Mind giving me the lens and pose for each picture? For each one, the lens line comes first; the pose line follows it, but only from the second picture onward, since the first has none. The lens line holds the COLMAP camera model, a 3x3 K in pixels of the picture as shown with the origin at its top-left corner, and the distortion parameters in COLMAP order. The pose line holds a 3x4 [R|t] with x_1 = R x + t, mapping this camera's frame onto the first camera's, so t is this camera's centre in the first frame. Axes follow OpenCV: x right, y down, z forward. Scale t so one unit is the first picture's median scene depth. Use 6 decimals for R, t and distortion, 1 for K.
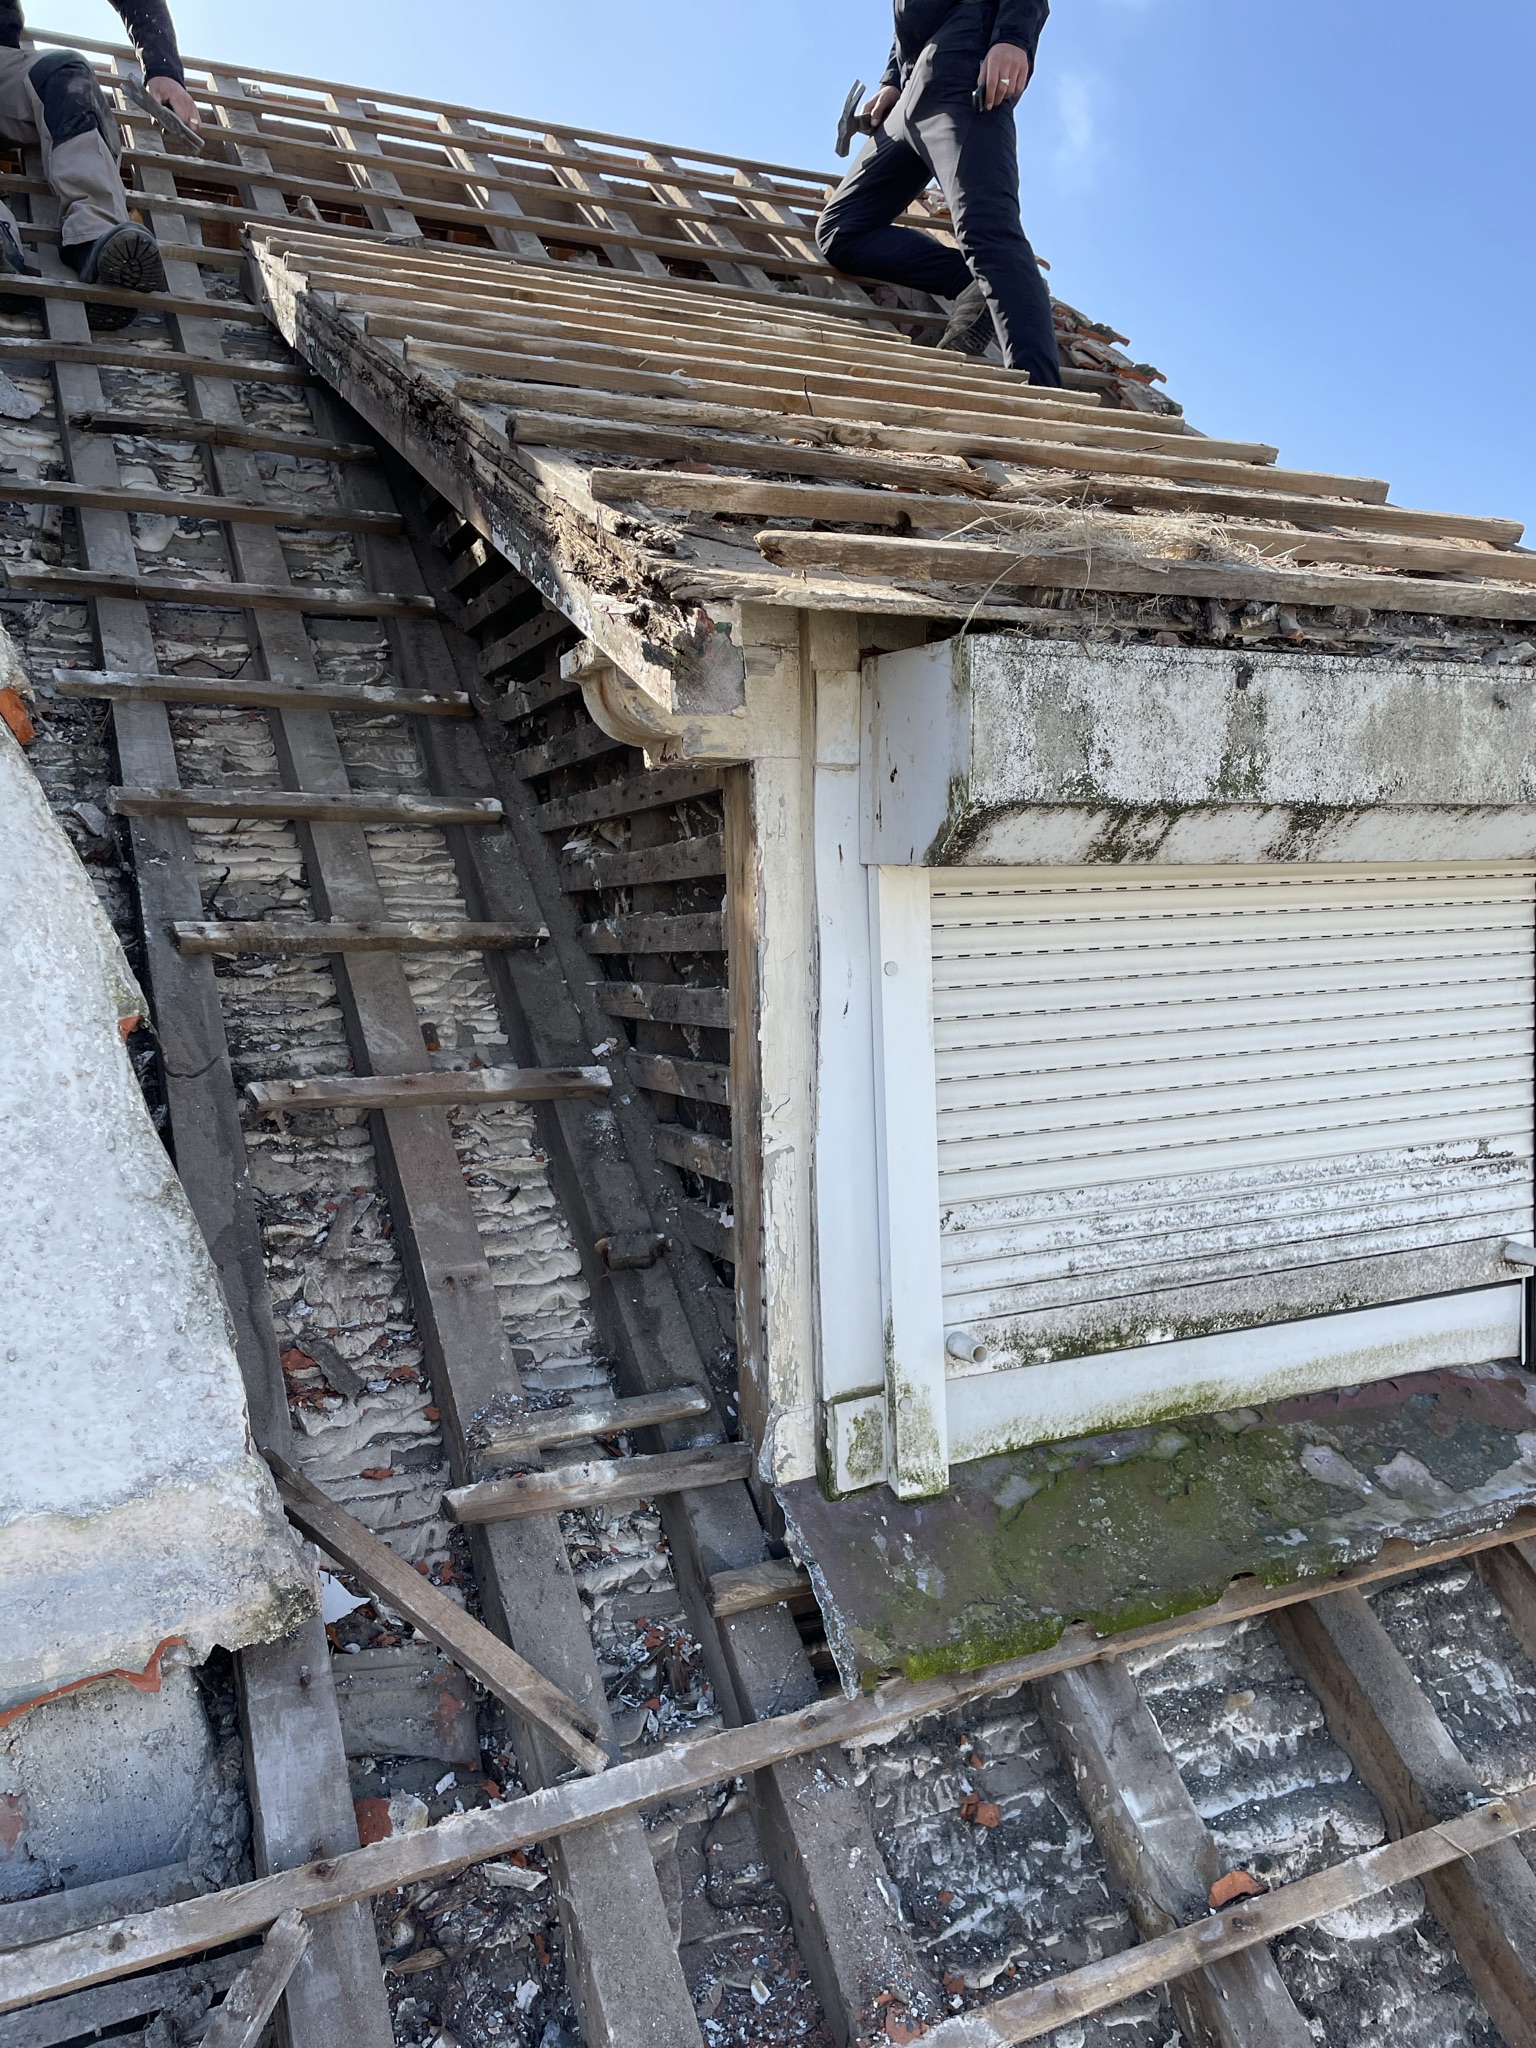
lens RADIAL K [[1552.4, 0, 768.0], [0, 1552.4, 1024.0], [0, 0, 1]] dist [0.097353, -0.117638]
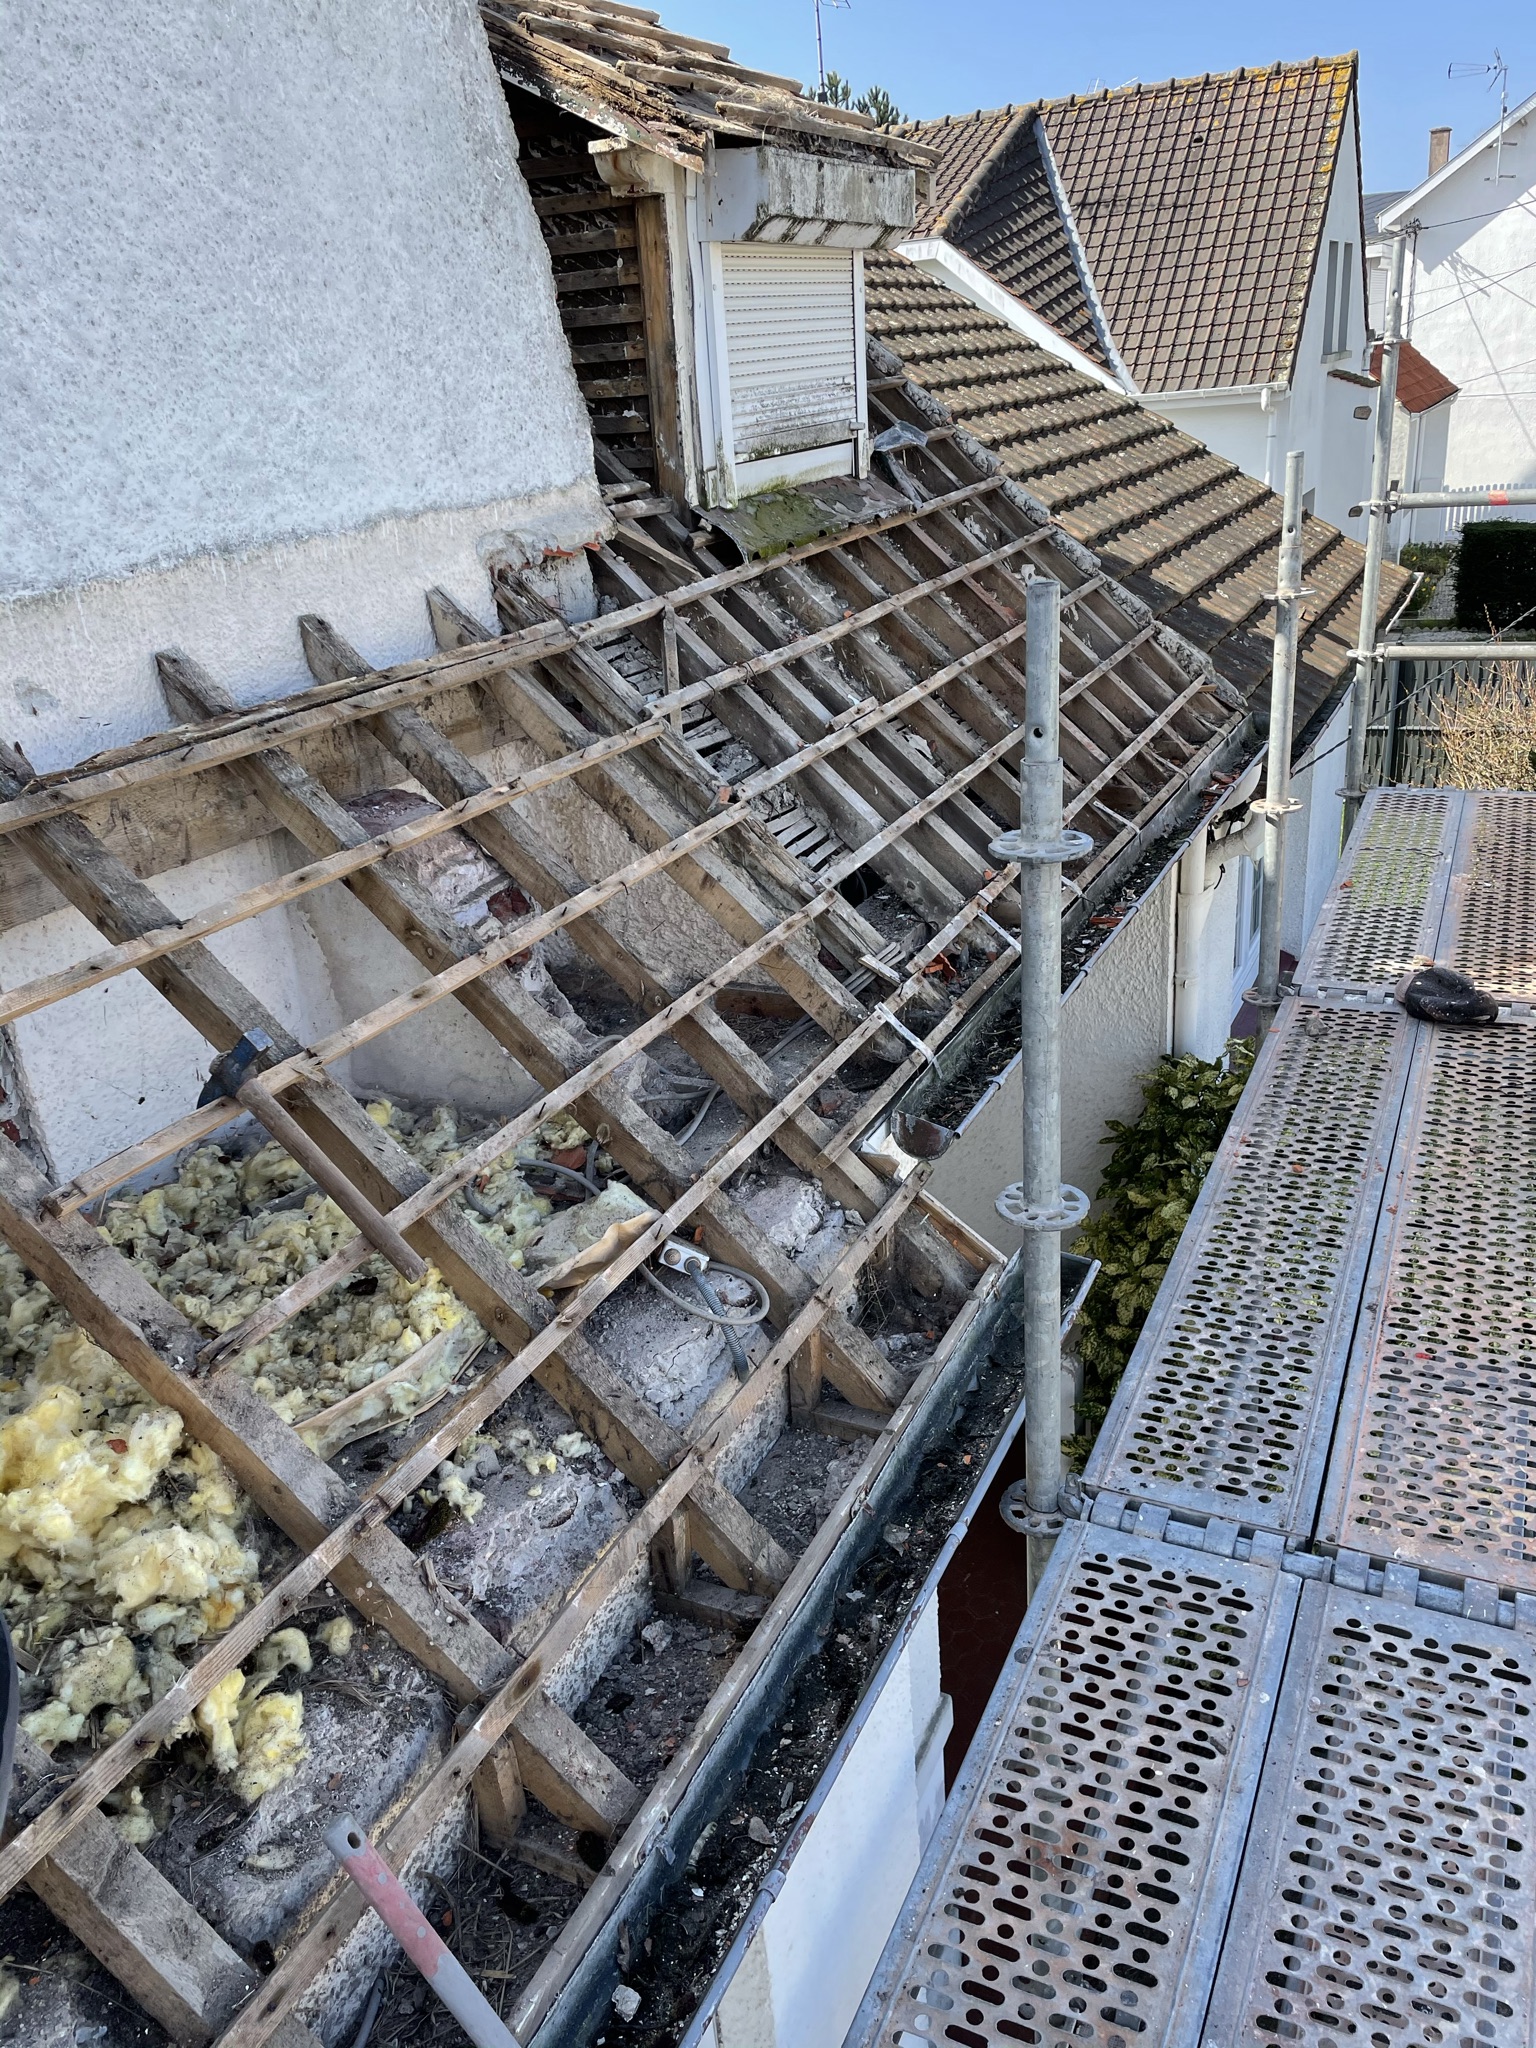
lens RADIAL K [[1552.4, 0, 768.0], [0, 1552.4, 1024.0], [0, 0, 1]] dist [0.097353, -0.117638]
pose [[0.782645, -0.261648, 0.564807, -1.655630], [0.078530, 0.941621, 0.327389, 0.266899], [-0.617495, -0.211875, 0.757502, -1.299442]]
